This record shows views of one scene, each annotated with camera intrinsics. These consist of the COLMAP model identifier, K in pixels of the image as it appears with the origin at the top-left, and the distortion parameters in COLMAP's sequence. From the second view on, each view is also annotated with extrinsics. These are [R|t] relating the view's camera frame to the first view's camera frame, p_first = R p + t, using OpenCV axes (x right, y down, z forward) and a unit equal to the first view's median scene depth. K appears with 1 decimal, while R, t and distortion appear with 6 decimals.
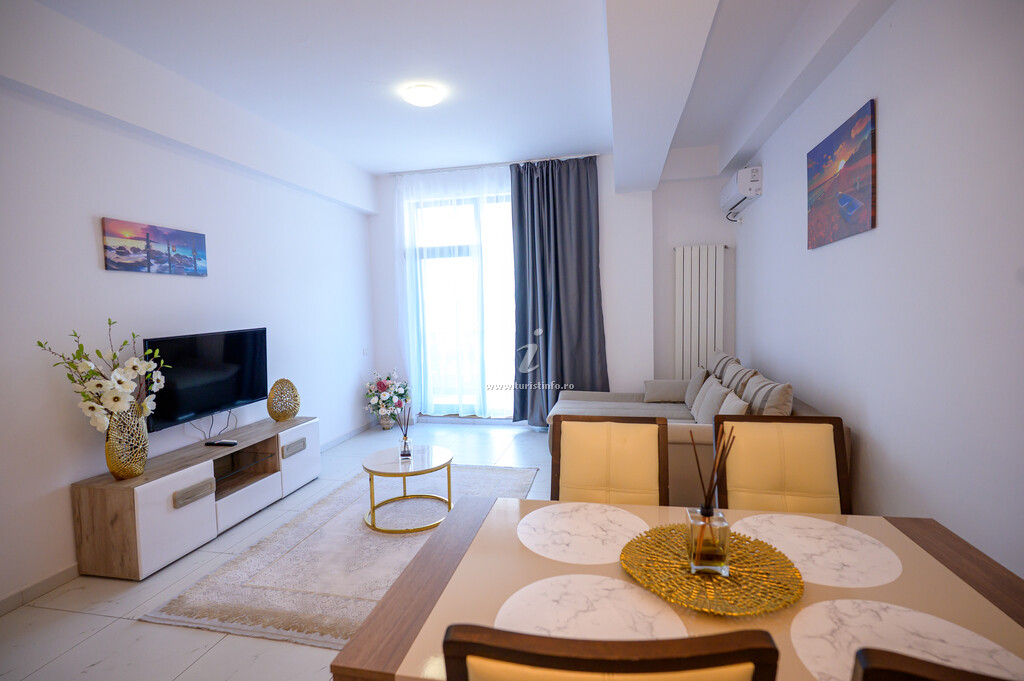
lens RADIAL K [[487.2, 0, 515.6], [0, 487.2, 340.5], [0, 0, 1]] dist [-0.002375, 0.001984]
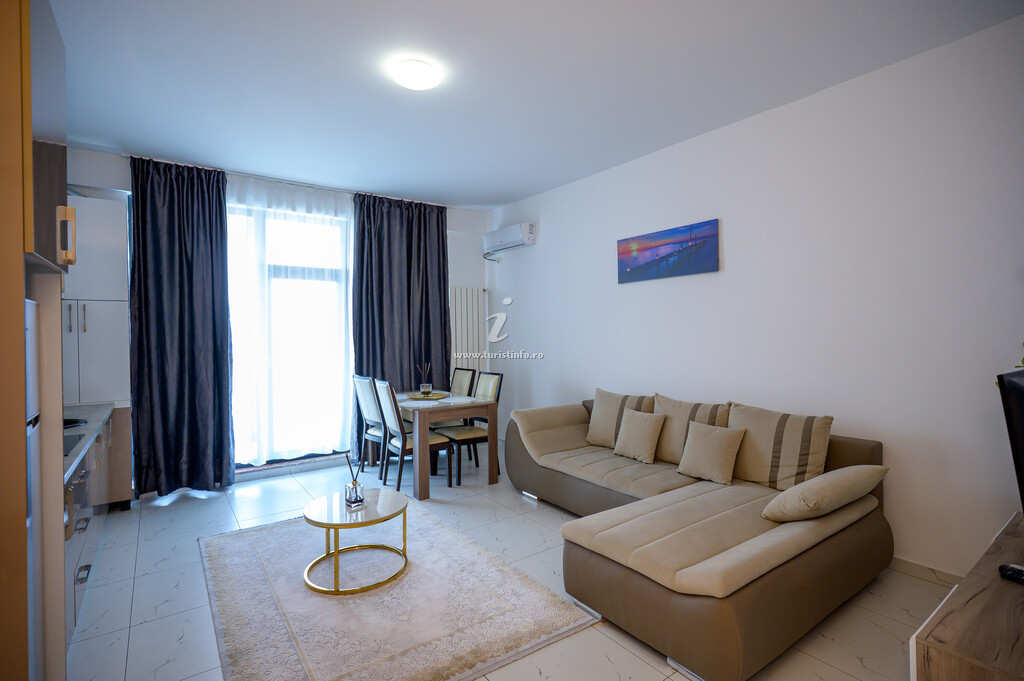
lens RADIAL K [[487.2, 0, 514.6], [0, 487.2, 337.8], [0, 0, 1]] dist [-0.002375, 0.001984]
pose [[0.679943, 0.007287, 0.733228, -0.449406], [0.047432, 0.997419, -0.053898, -0.000427], [-0.731729, 0.071426, 0.677843, 0.095390]]
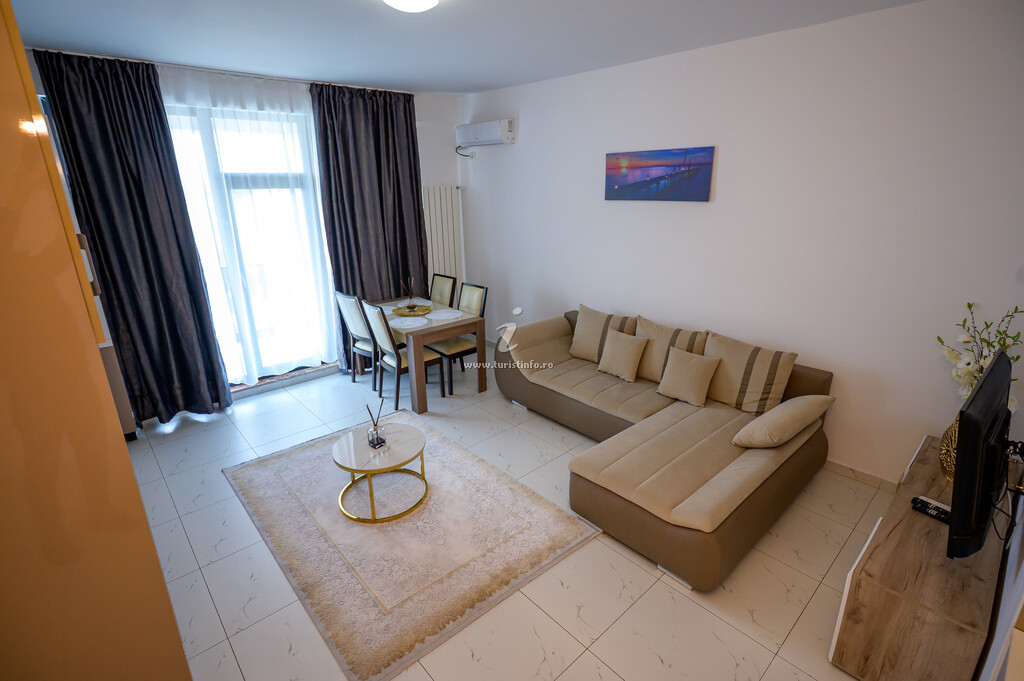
lens RADIAL K [[487.2, 0, 516.0], [0, 487.2, 338.8], [0, 0, 1]] dist [-0.002375, 0.001984]
pose [[0.596107, -0.234307, 0.767956, -0.500705], [0.055921, 0.966265, 0.251404, -0.125837], [-0.800955, -0.106919, 0.589101, 0.135515]]
